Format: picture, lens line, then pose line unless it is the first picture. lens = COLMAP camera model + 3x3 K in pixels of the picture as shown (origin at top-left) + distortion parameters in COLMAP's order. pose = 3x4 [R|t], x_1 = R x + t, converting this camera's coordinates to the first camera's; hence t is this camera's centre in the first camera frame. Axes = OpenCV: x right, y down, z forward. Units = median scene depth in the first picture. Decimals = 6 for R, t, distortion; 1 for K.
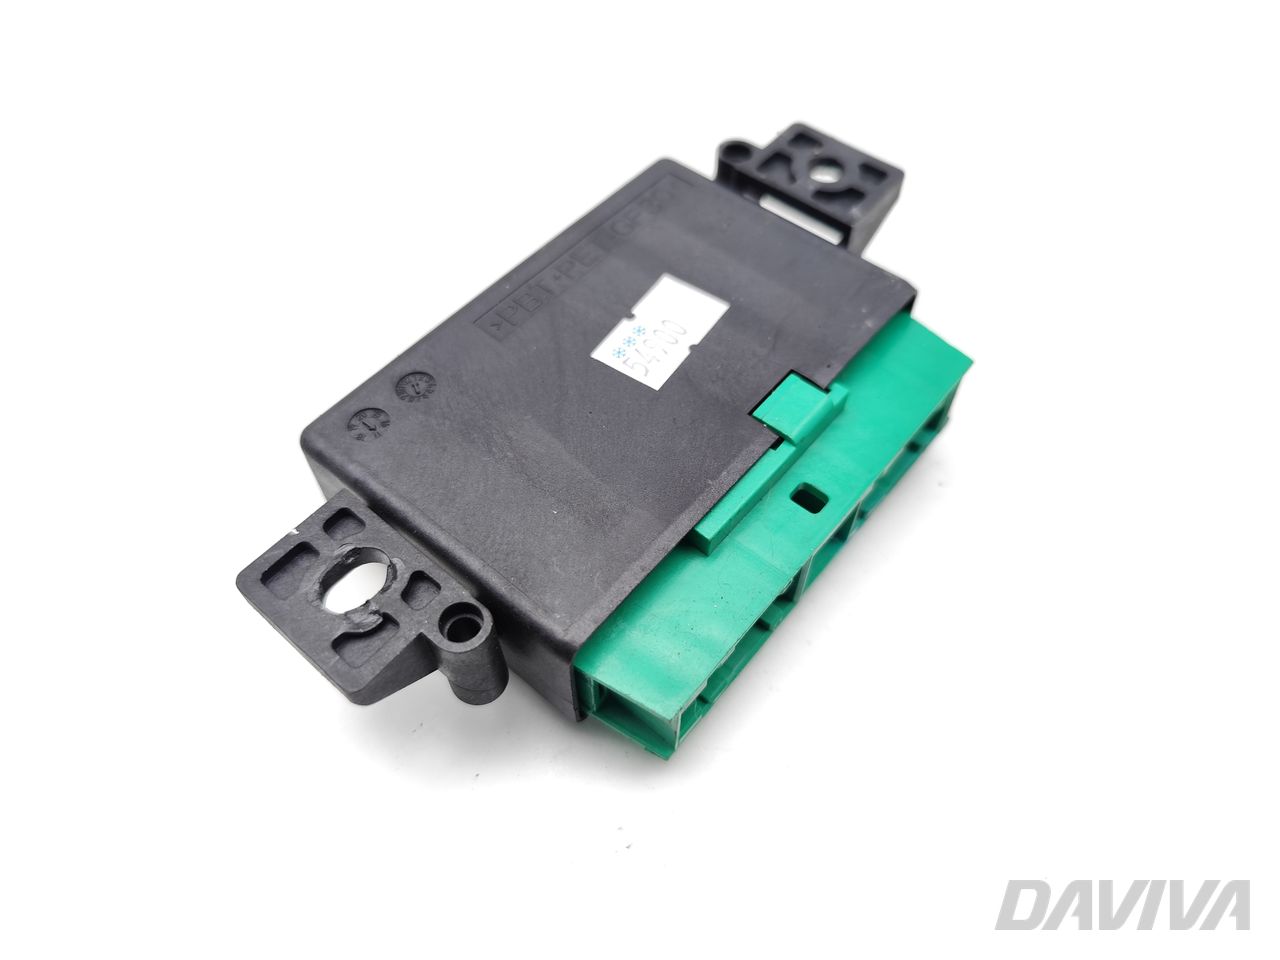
lens RADIAL K [[874.1, 0, 720.9], [0, 874.1, 480.9], [0, 0, 1]] dist [0.000210, -0.000324]
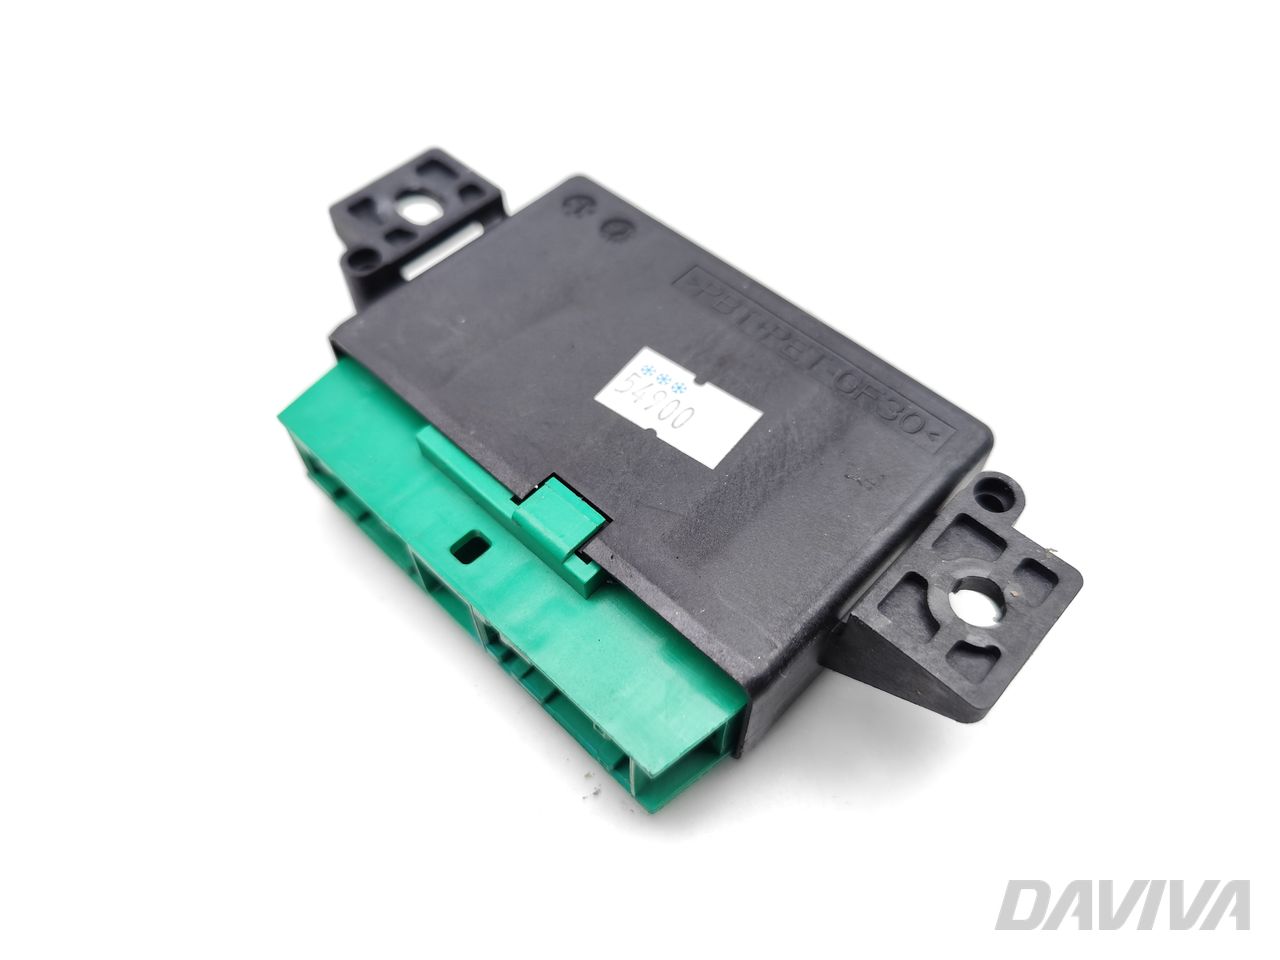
lens RADIAL K [[923.8, 0, 645.6], [0, 923.8, 480.5], [0, 0, 1]] dist [0.093613, -0.000751]
pose [[-0.082999, 0.811479, -0.578458, 0.589579], [-0.843588, 0.251811, 0.474289, -0.614292], [0.530537, 0.527346, 0.663654, 0.394489]]
